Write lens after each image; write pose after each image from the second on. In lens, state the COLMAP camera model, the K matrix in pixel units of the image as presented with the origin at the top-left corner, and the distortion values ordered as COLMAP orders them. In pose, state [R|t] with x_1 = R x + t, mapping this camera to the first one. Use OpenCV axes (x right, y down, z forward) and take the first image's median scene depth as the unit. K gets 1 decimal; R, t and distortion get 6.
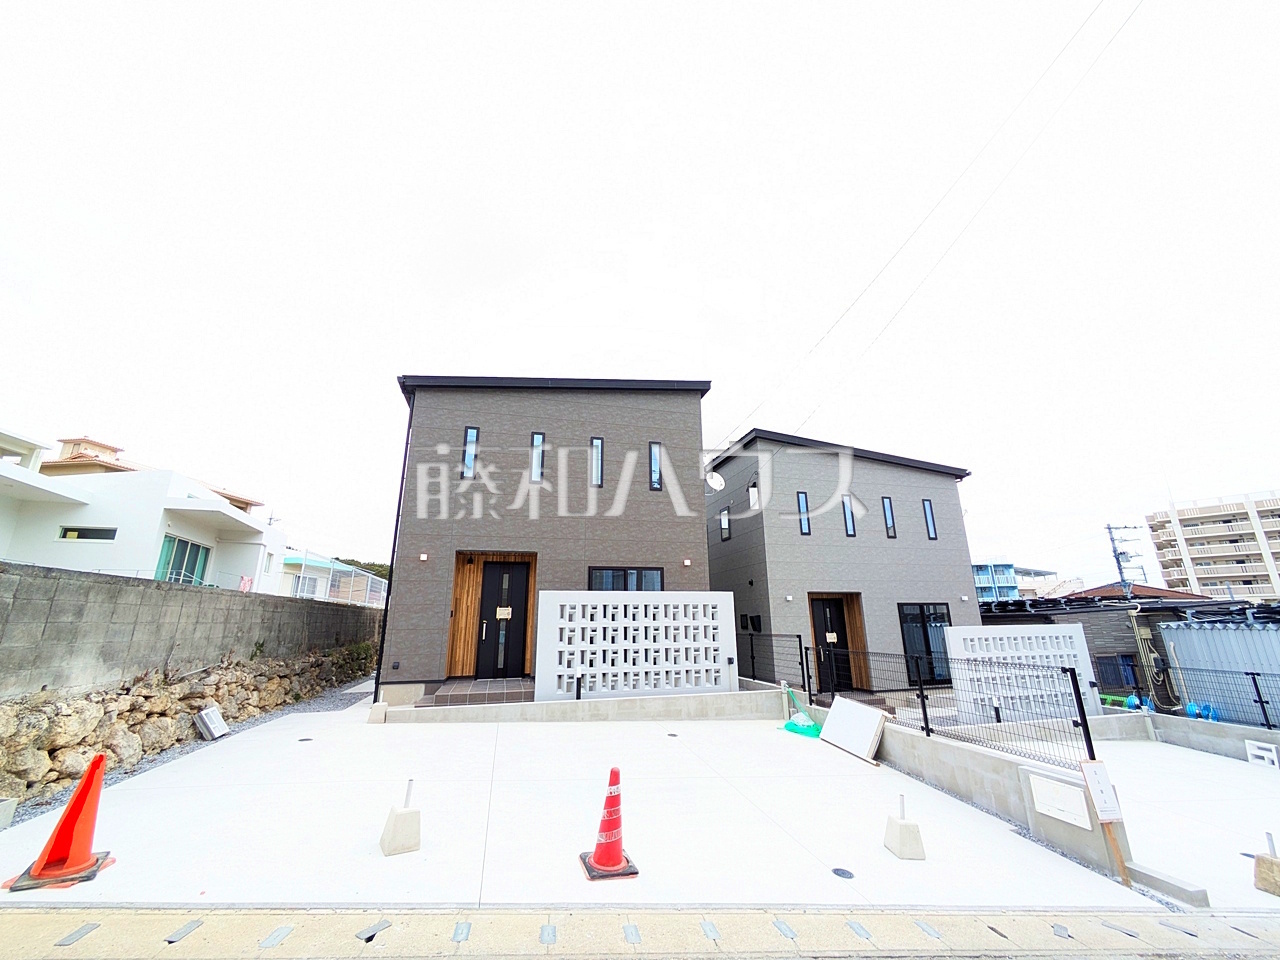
lens RADIAL K [[508.9, 0, 643.9], [0, 508.9, 472.2], [0, 0, 1]] dist [0.000286, -0.000014]
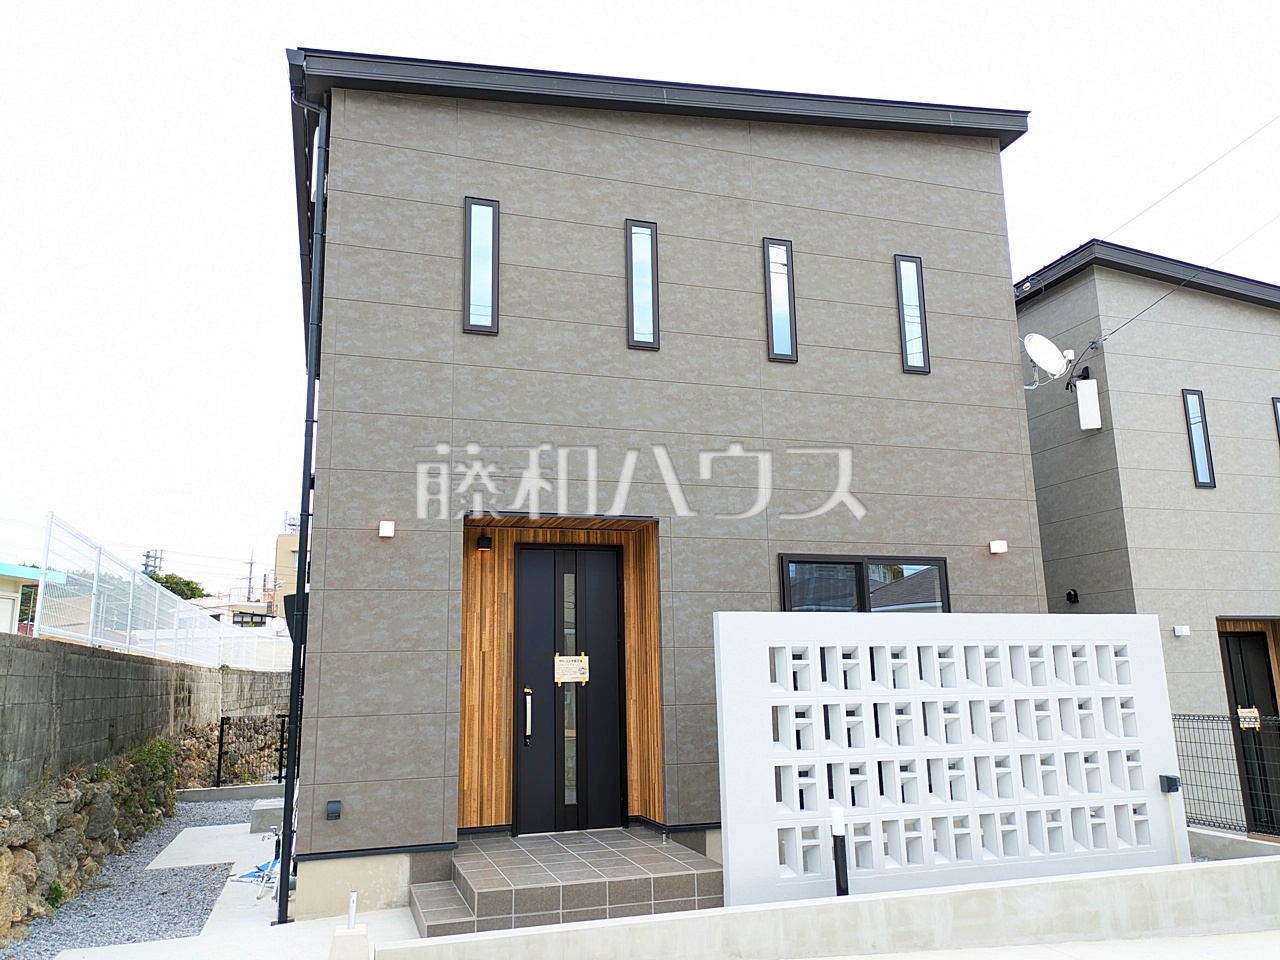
lens RADIAL K [[941.0, 0, 640.0], [0, 941.0, 480.0], [0, 0, 1]] dist [0.054097, -0.035857]
pose [[0.998483, 0.001206, 0.055046, -0.264584], [-0.005538, 0.996891, 0.078603, 0.069254], [-0.054780, -0.078788, 0.995385, 0.268254]]
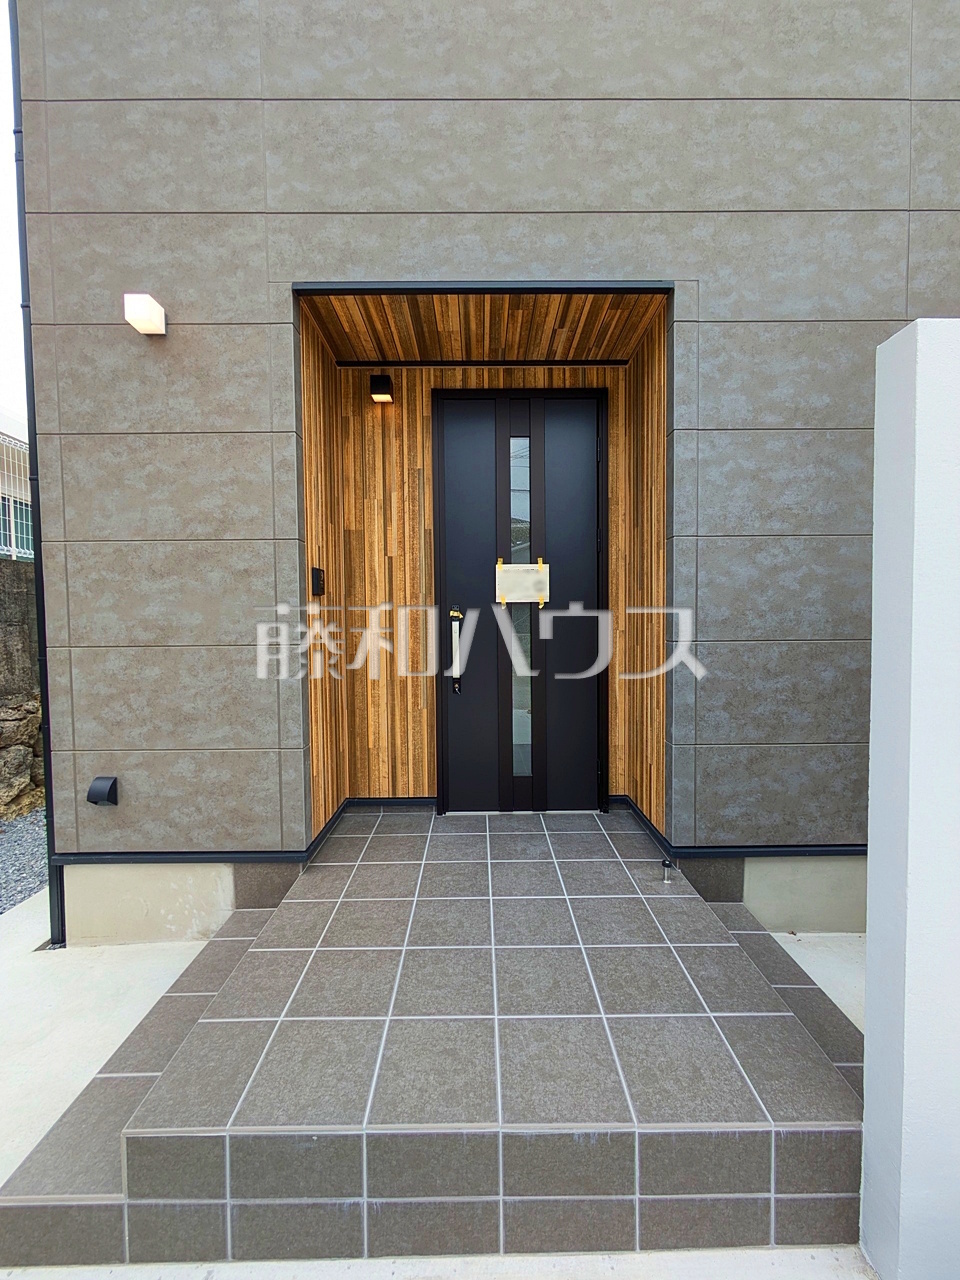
lens RADIAL K [[502.5, 0, 484.8], [0, 502.5, 639.6], [0, 0, 1]] dist [-0.001192, 0.000246]
pose [[0.968782, 0.011191, -0.247662, -0.231064], [0.068123, 0.948509, 0.309337, 0.224637], [0.238372, -0.316551, 0.918136, 0.753914]]
